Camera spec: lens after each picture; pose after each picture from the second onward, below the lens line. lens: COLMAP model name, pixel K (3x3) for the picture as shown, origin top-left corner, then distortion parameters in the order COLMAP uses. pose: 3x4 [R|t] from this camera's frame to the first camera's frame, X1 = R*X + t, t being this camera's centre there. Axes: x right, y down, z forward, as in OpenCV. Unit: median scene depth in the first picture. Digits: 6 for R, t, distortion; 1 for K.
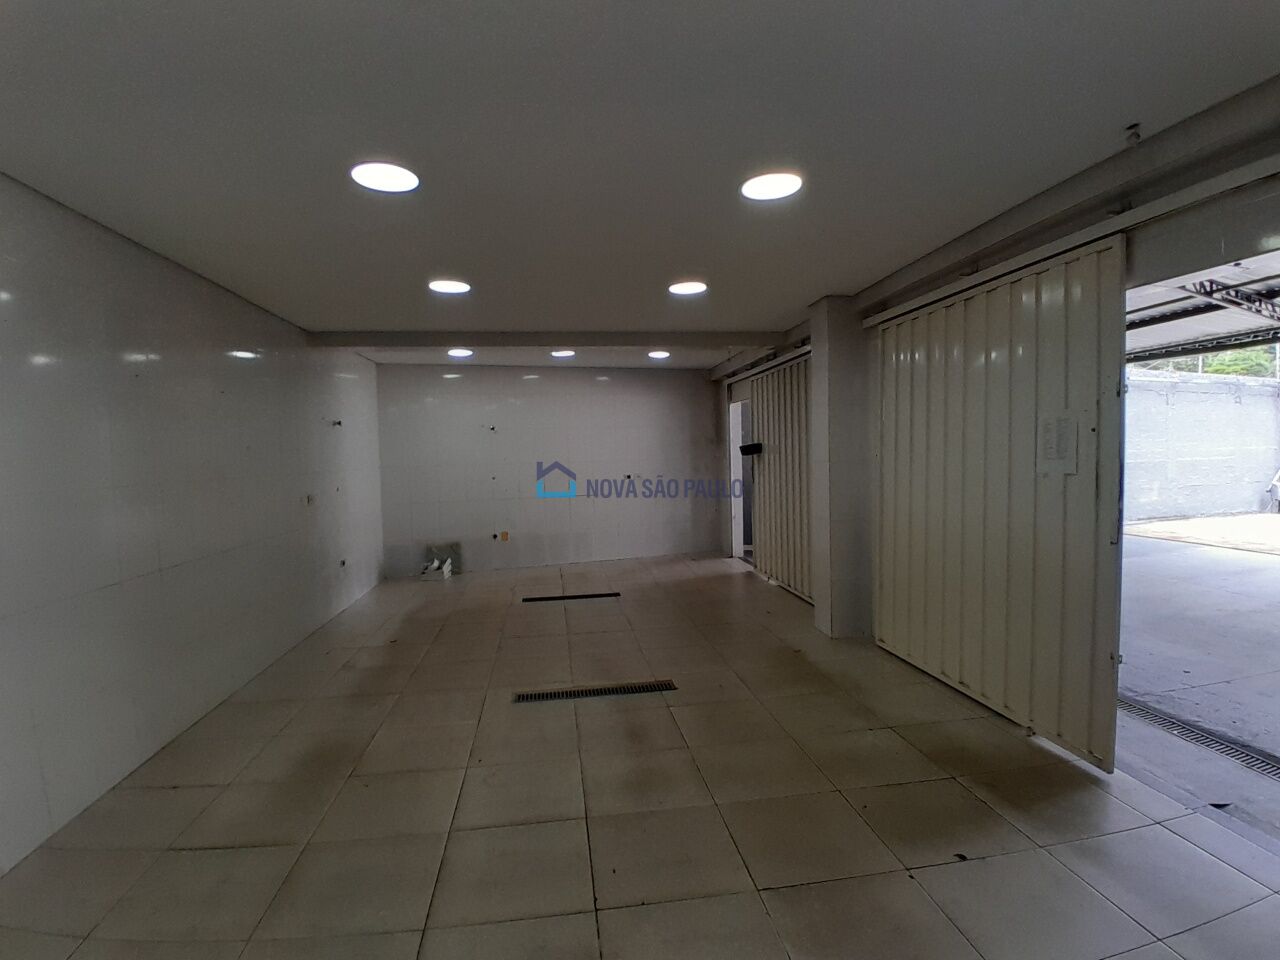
lens RADIAL K [[630.2, 0, 636.7], [0, 630.2, 485.3], [0, 0, 1]] dist [-0.041486, -0.015493]
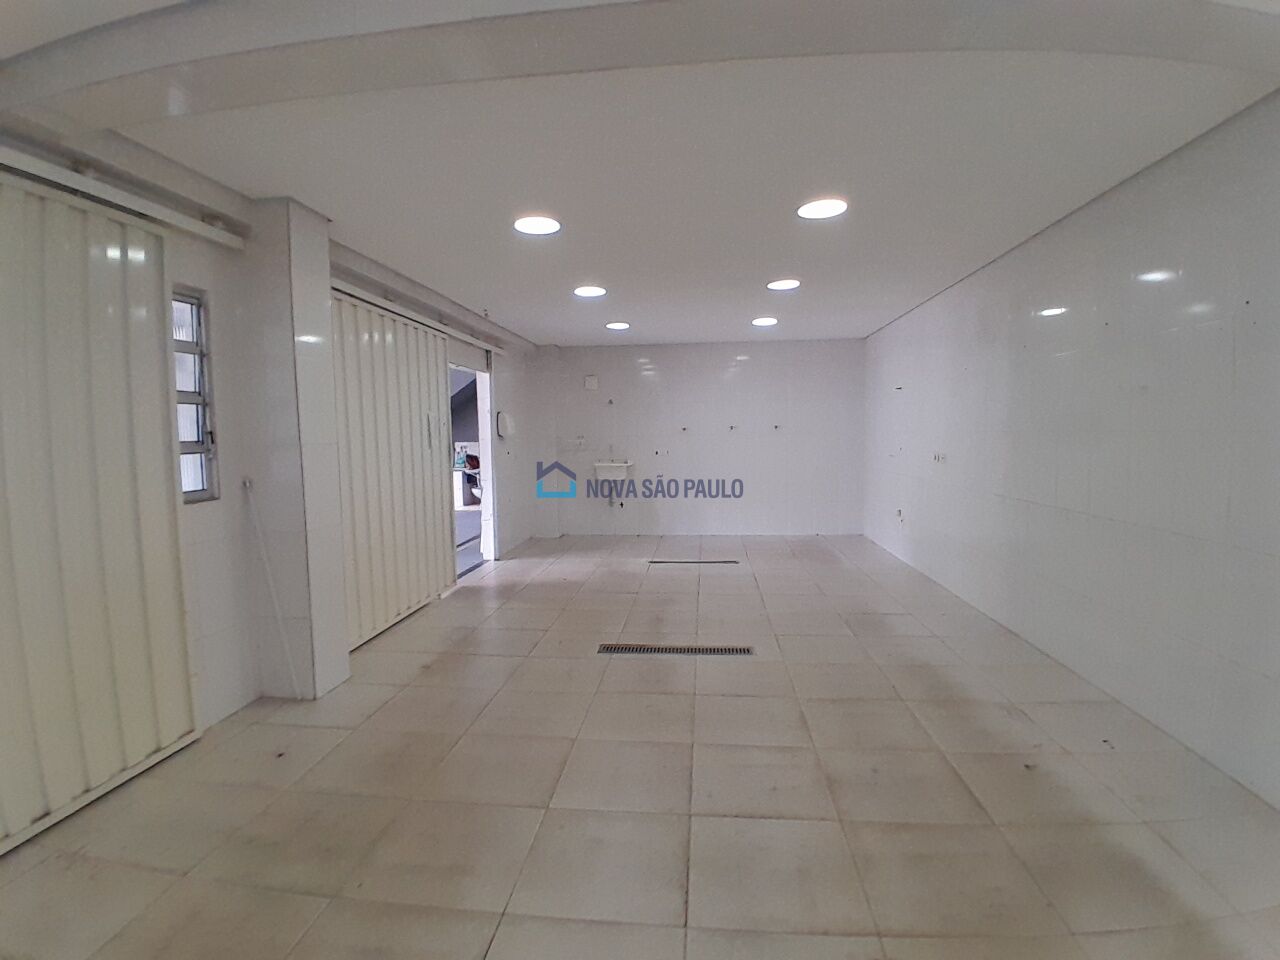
lens RADIAL K [[630.2, 0, 639.5], [0, 630.2, 479.1], [0, 0, 1]] dist [-0.041486, -0.015493]
pose [[-0.965156, 0.015888, 0.261191, -0.286510], [0.048074, 0.991932, 0.117304, -0.082821], [-0.257220, 0.125774, -0.958133, 1.964977]]
